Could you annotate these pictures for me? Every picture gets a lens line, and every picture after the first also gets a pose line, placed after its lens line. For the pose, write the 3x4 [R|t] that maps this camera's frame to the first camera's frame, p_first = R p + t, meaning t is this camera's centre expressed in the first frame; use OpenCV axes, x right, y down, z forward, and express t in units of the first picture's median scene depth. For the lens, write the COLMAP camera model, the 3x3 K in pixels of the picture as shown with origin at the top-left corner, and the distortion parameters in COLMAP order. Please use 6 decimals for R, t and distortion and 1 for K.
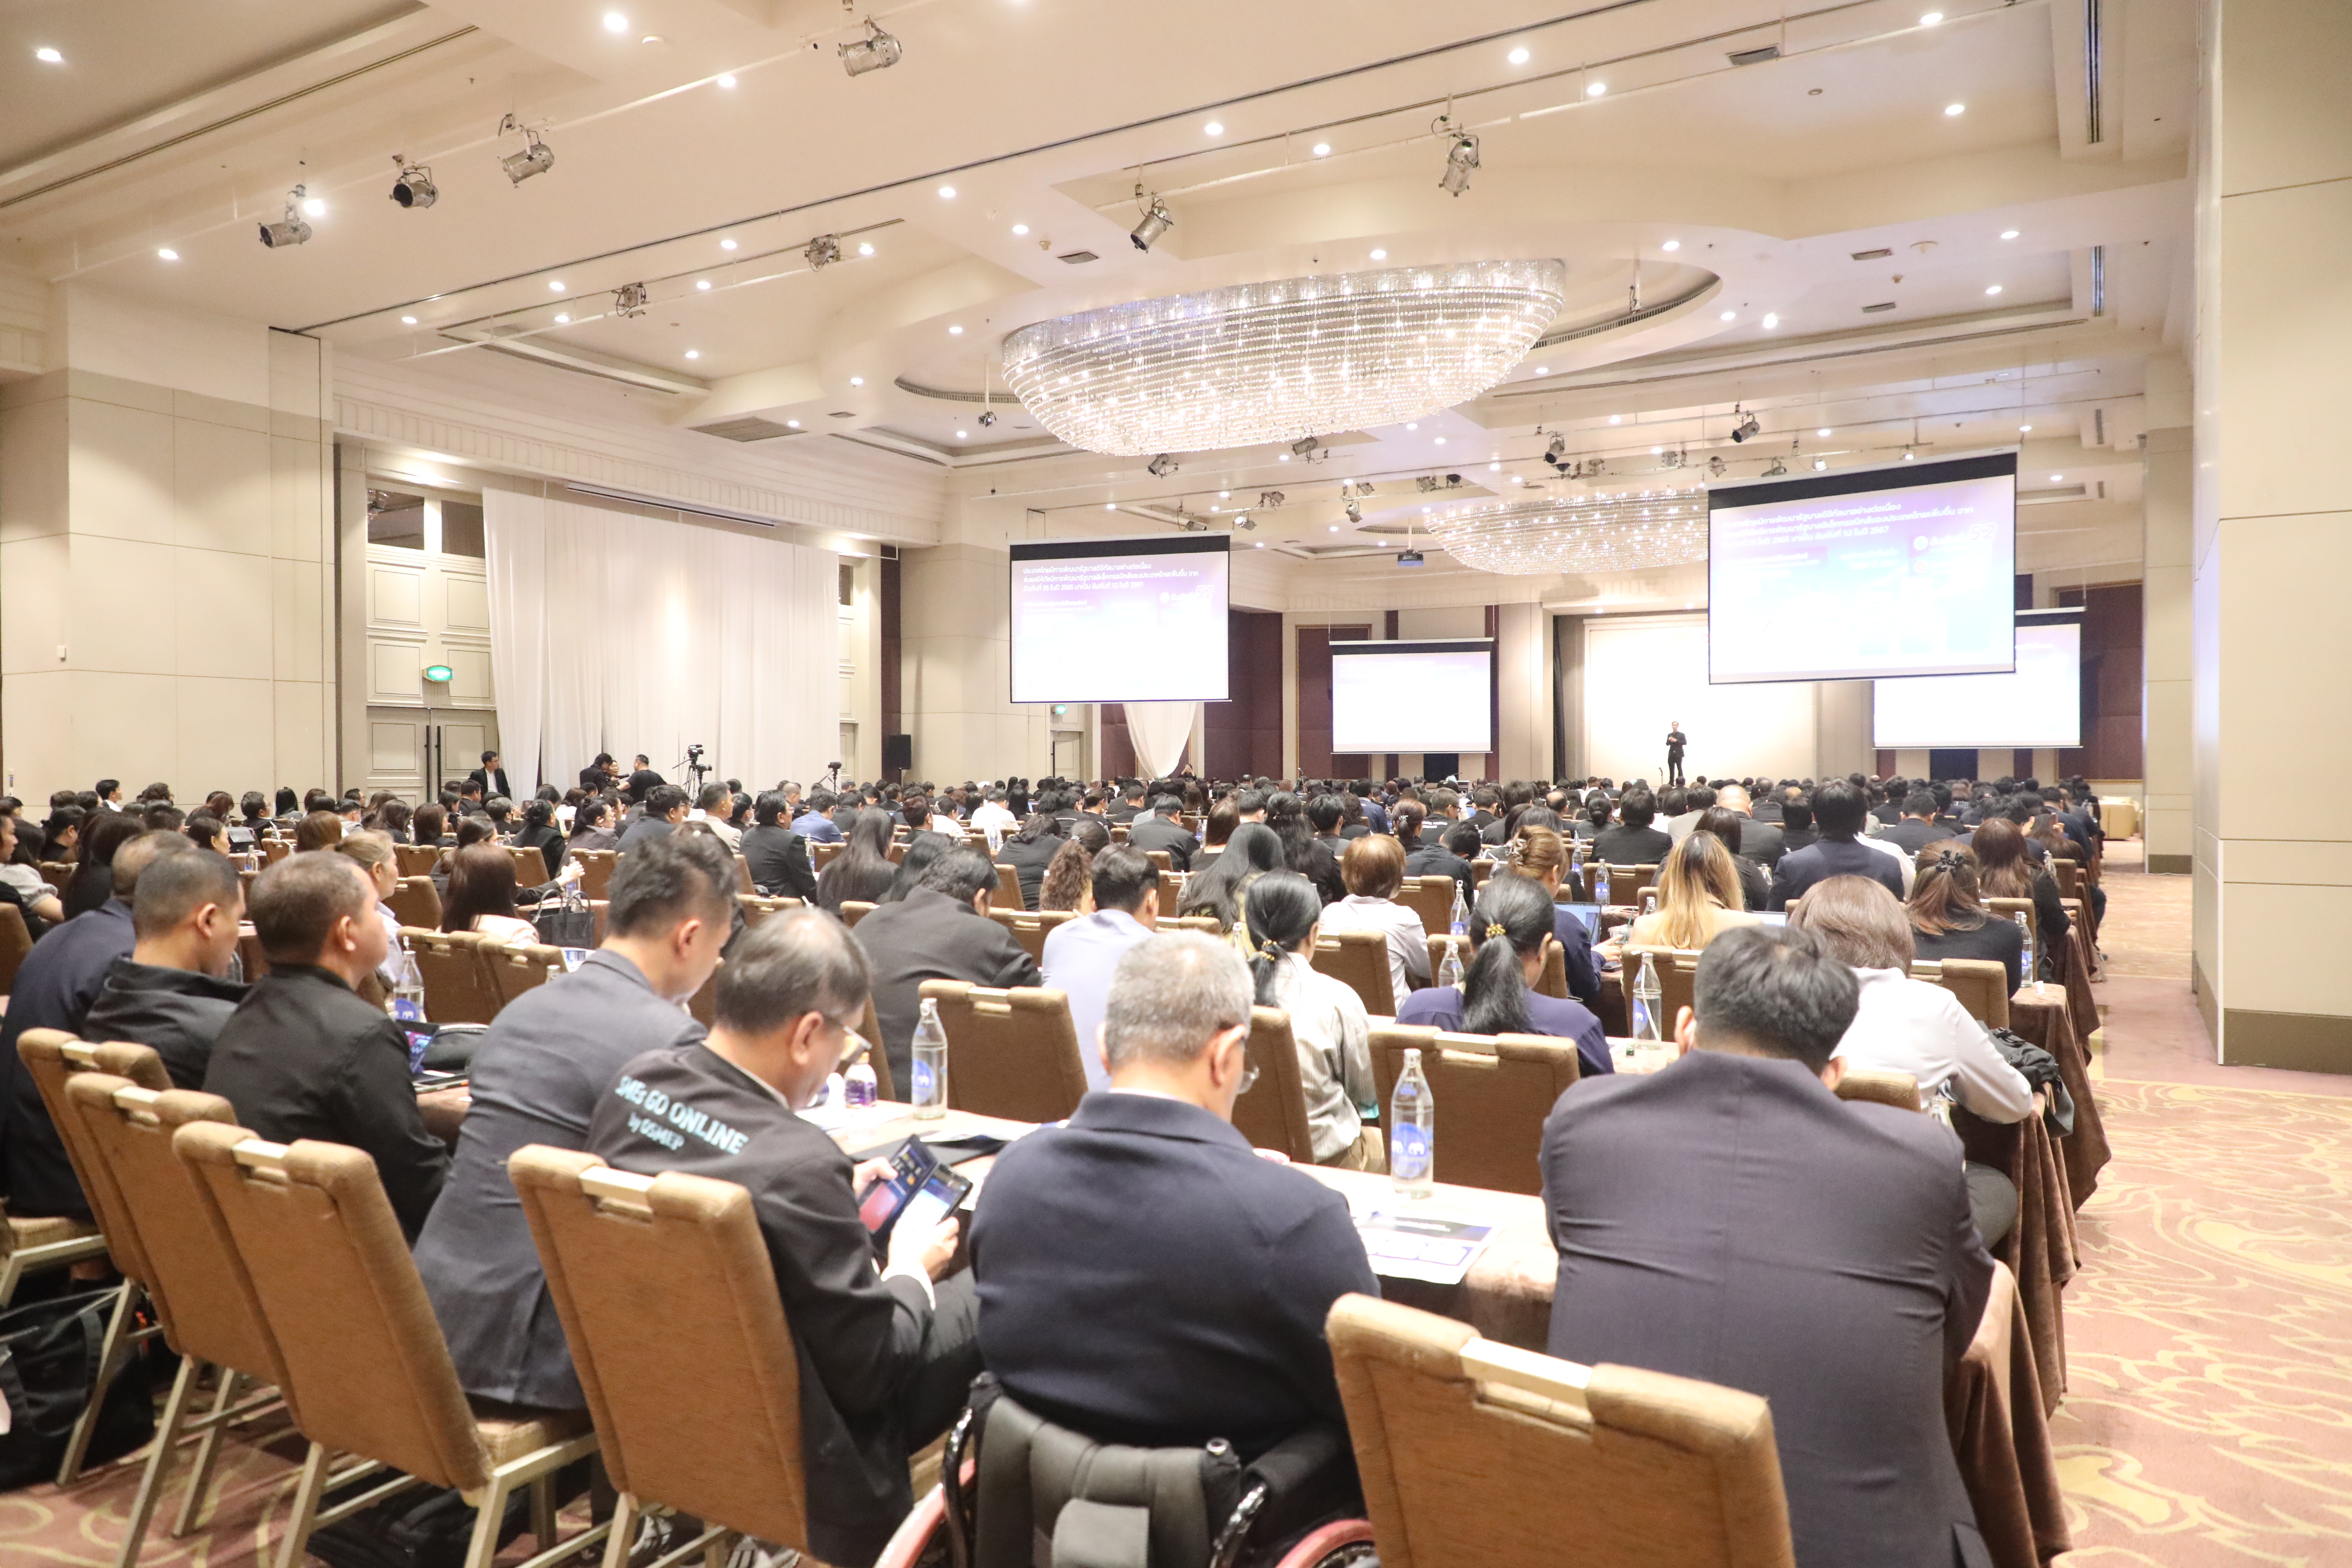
lens RADIAL K [[1591.8, 0, 1170.3], [0, 1591.8, 781.7], [0, 0, 1]] dist [-0.000152, 0.005598]
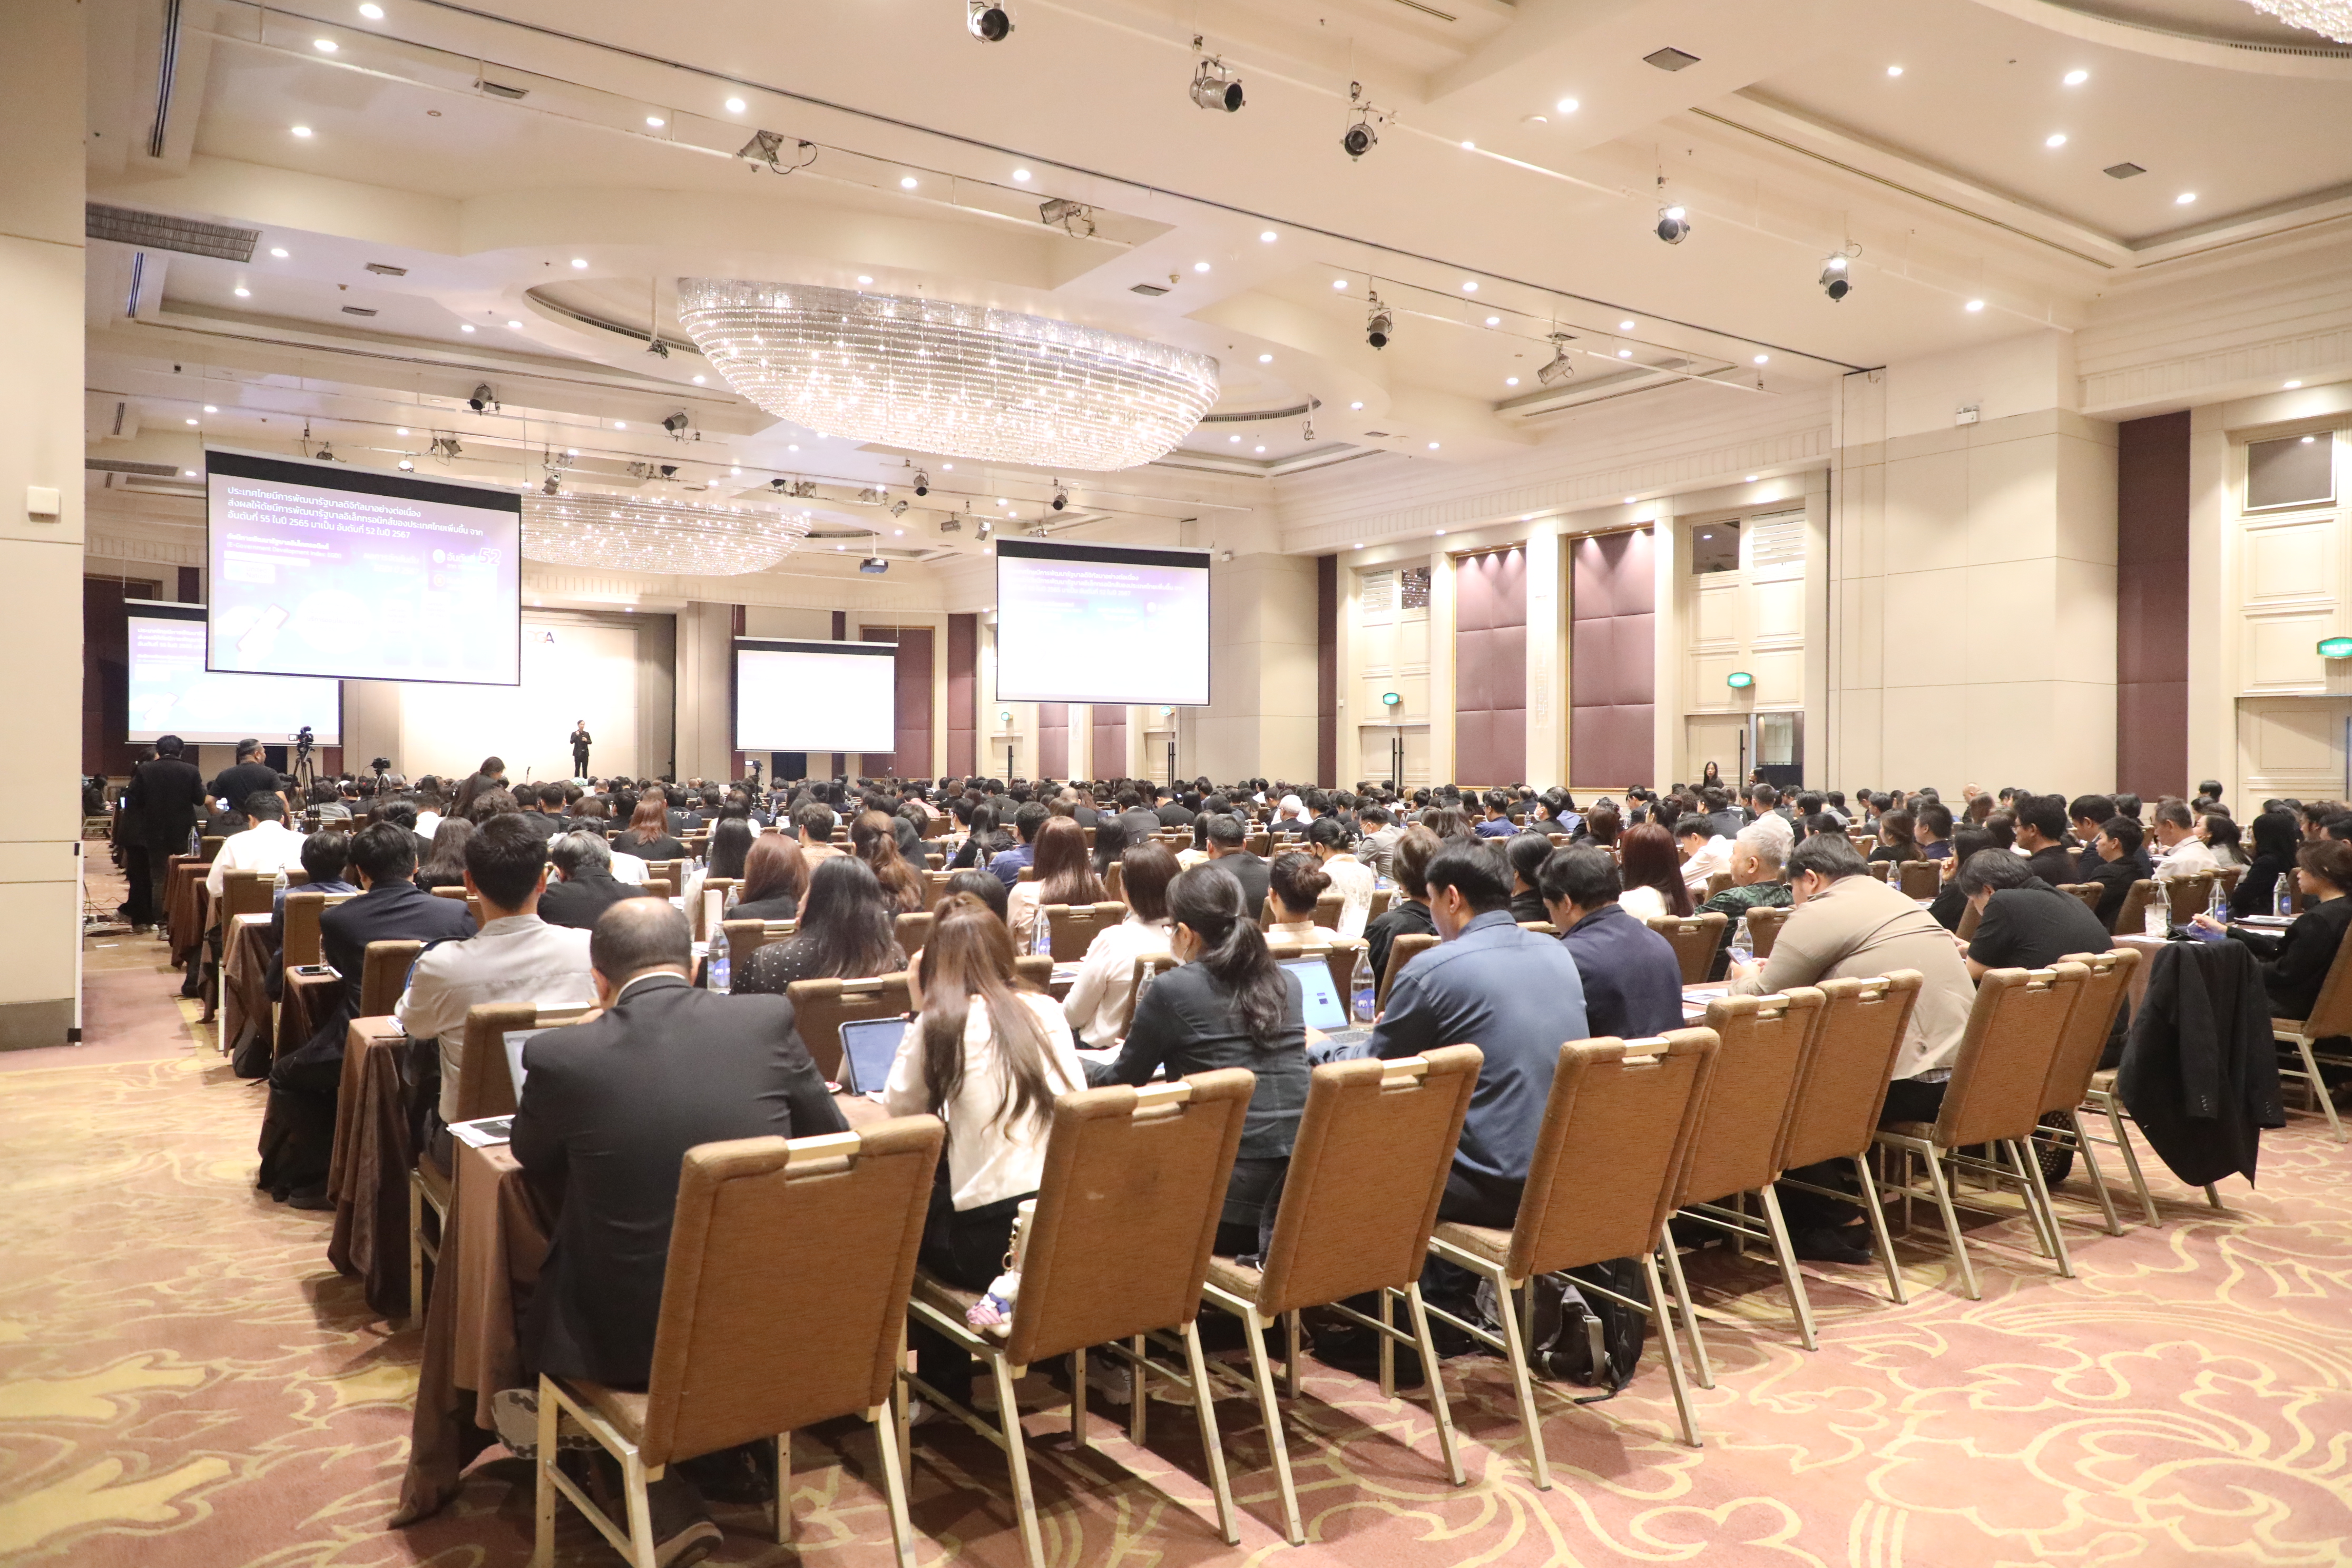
lens RADIAL K [[1591.4, 0, 1181.4], [0, 1591.4, 775.9], [0, 0, 1]] dist [0.005684, 0.005525]
pose [[0.409303, 0.001417, 0.912397, -0.556449], [-0.000565, 0.999999, -0.001300, -0.001524], [-0.912398, 0.000017, 0.409303, 0.296402]]
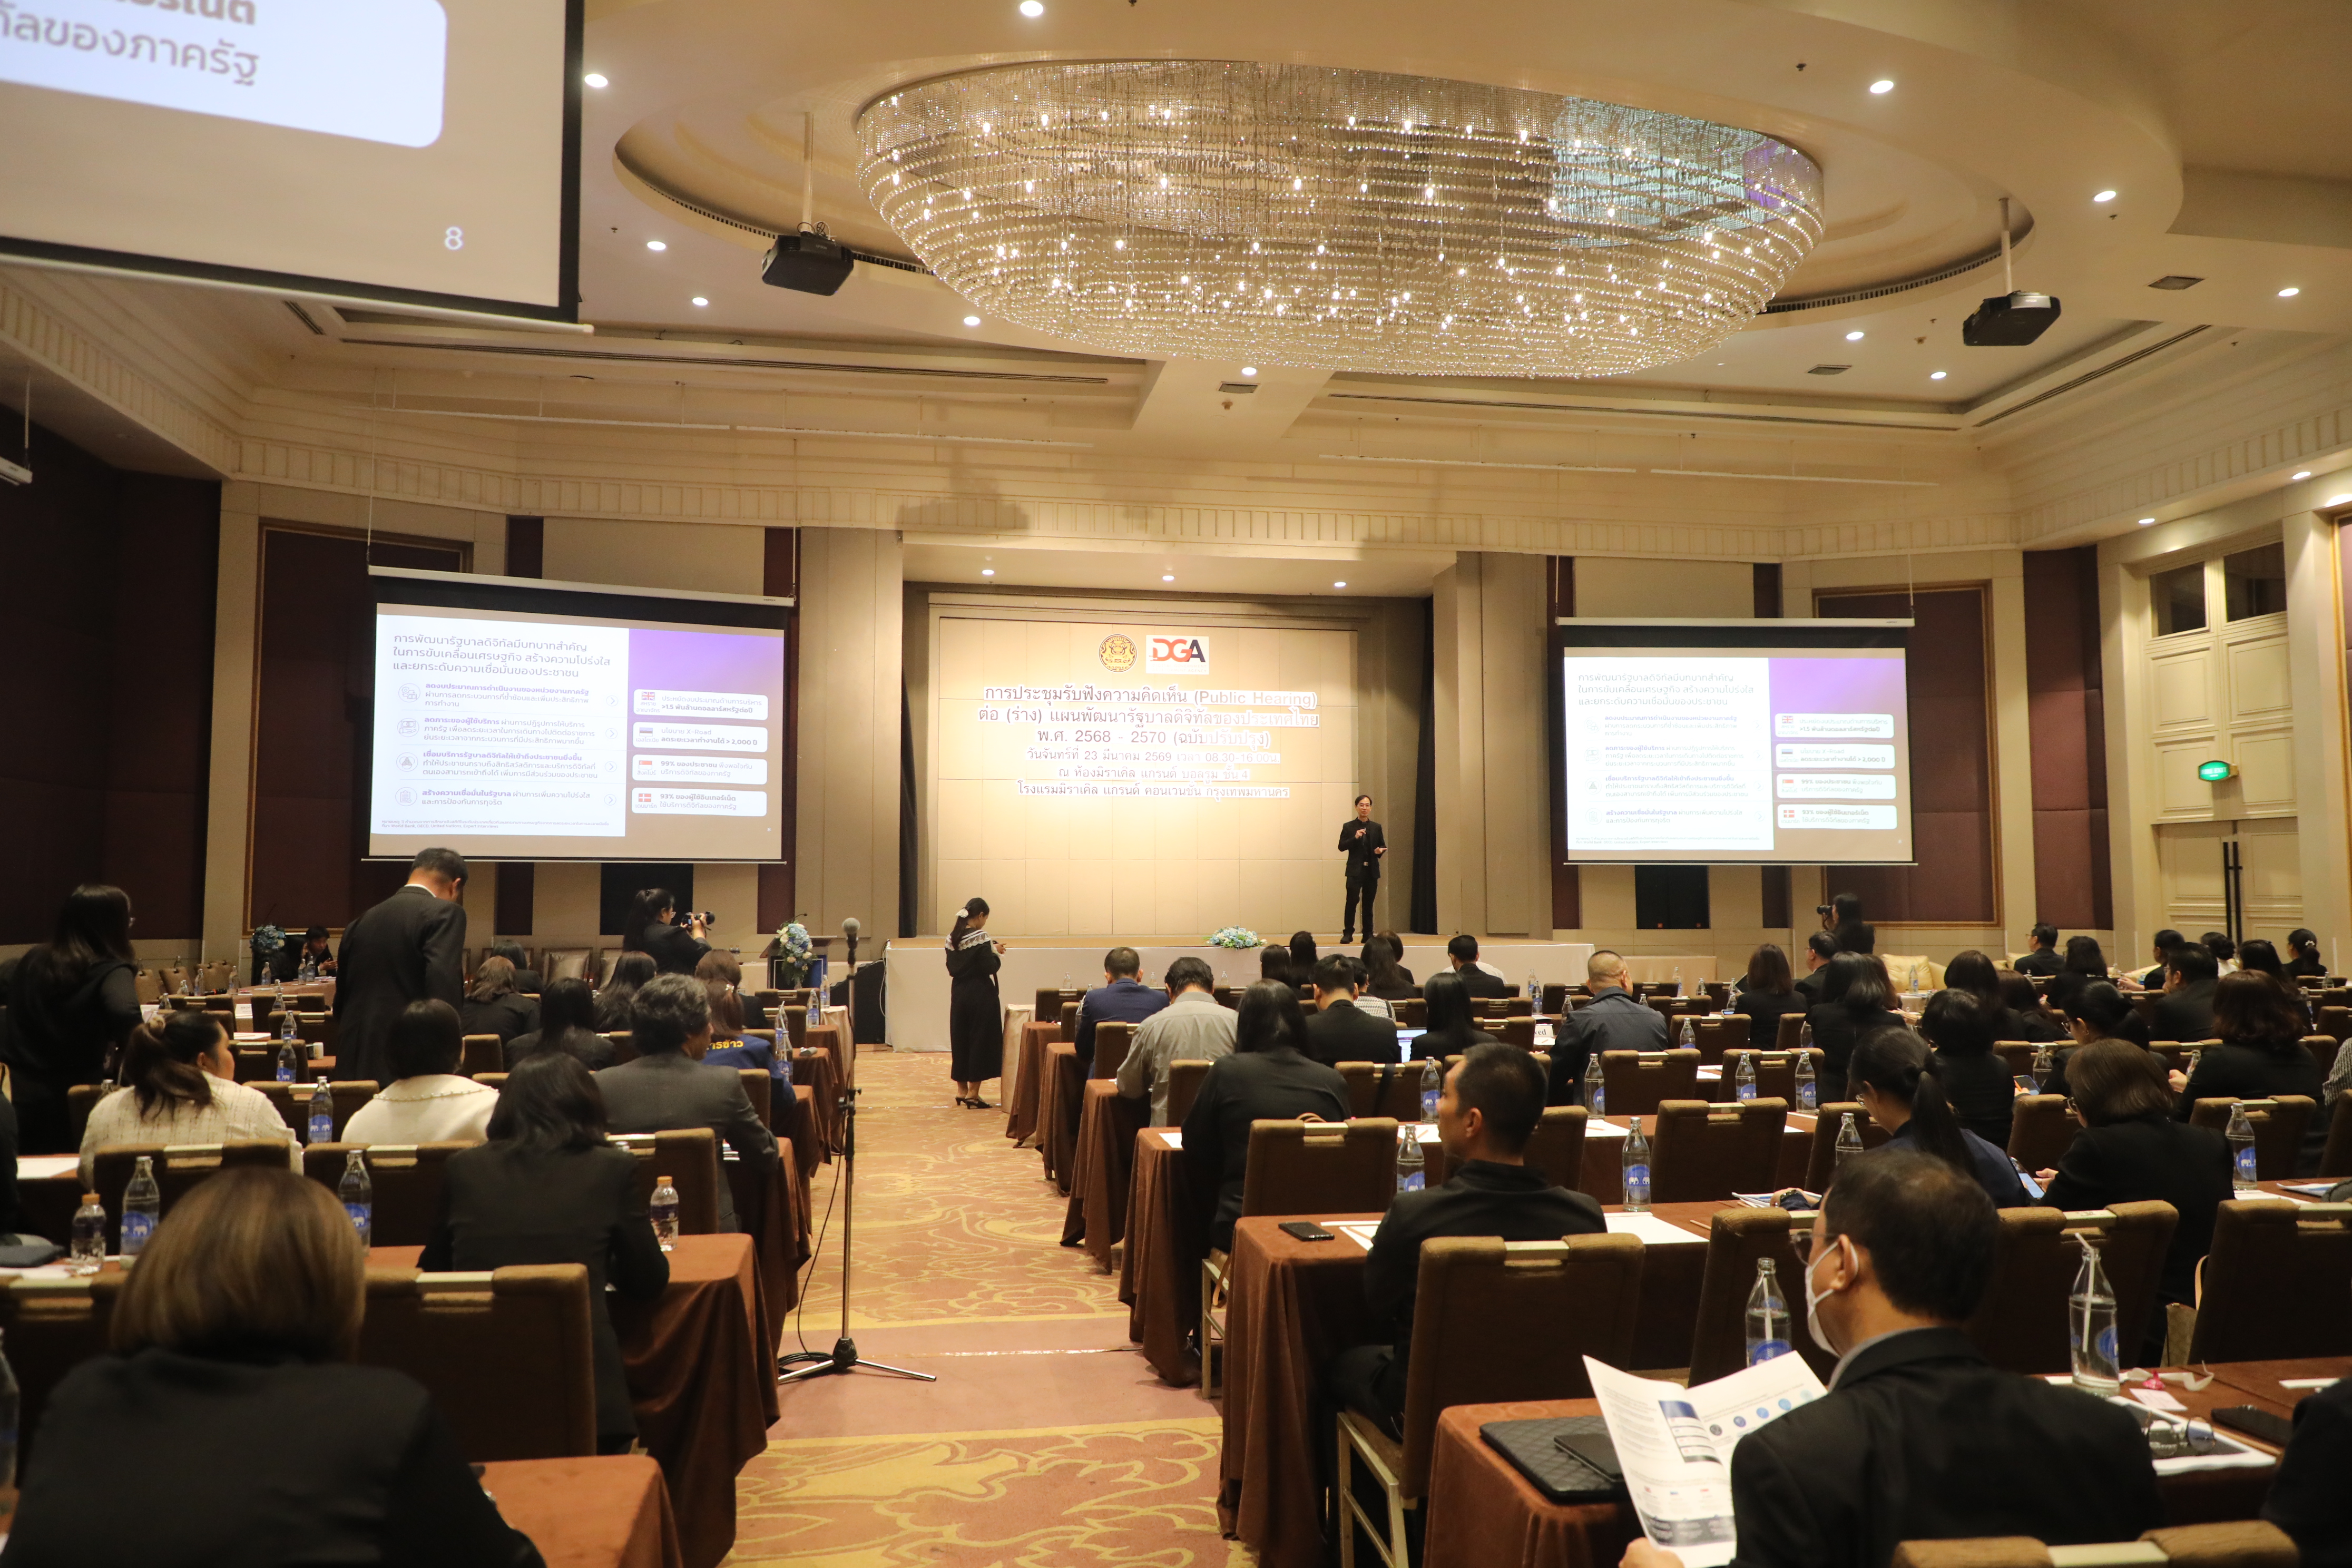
lens RADIAL K [[1624.4, 0, 1171.7], [0, 1624.4, 779.7], [0, 0, 1]] dist [0.006223, 0.004168]
pose [[0.755043, 0.048590, 0.653872, -0.008728], [0.004554, 0.996838, -0.079335, -0.007448], [-0.655659, 0.062879, 0.752434, 0.817863]]
